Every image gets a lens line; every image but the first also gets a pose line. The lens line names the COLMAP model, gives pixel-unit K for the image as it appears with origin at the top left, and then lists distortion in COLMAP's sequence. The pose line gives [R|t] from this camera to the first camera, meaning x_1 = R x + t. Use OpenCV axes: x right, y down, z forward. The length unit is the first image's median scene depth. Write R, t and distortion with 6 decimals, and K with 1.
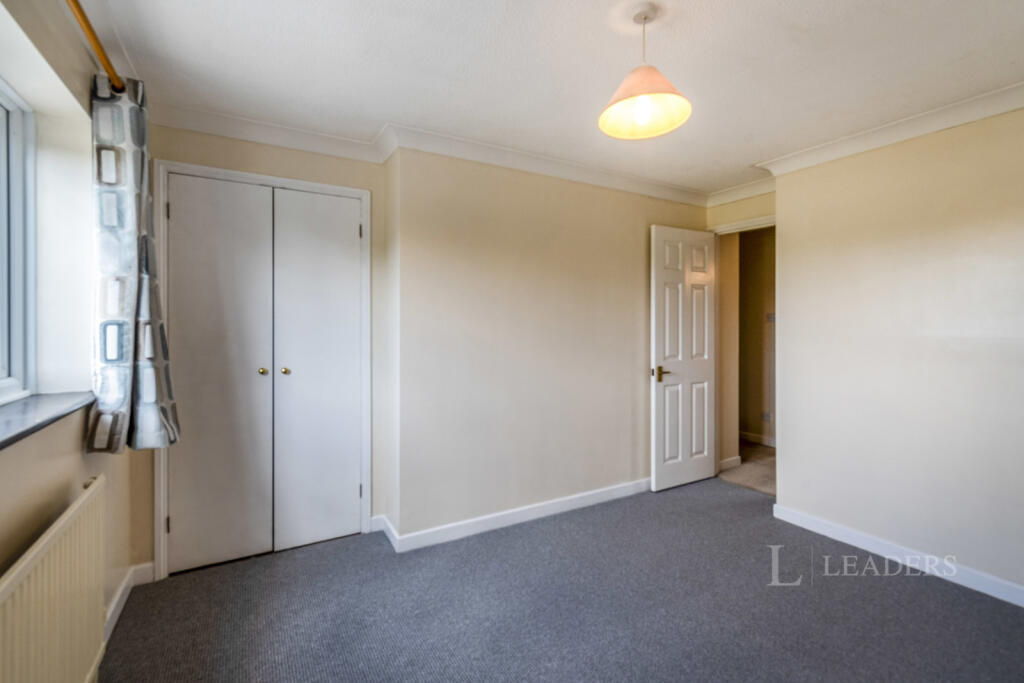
lens RADIAL K [[463.6, 0, 529.5], [0, 463.6, 325.6], [0, 0, 1]] dist [0.004005, 0.000890]
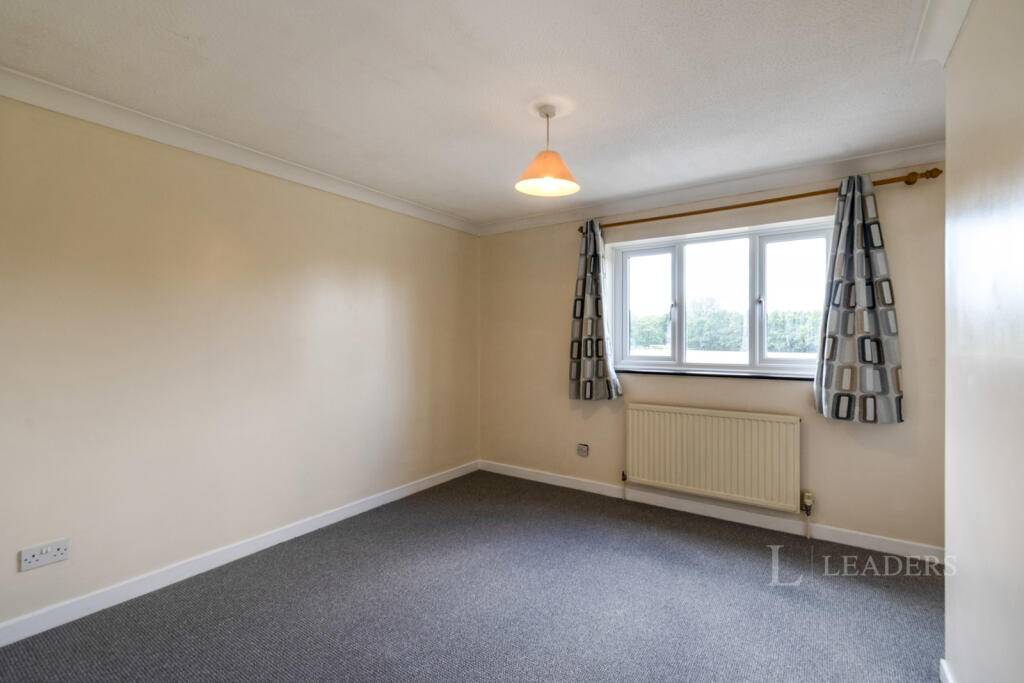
lens RADIAL K [[463.6, 0, 508.7], [0, 463.6, 341.4], [0, 0, 1]] dist [0.004005, 0.000890]
pose [[-0.909607, -0.000826, -0.415470, 0.608292], [-0.002941, 0.999986, 0.004450, 0.004782], [0.415460, 0.005270, -0.909596, 1.463644]]
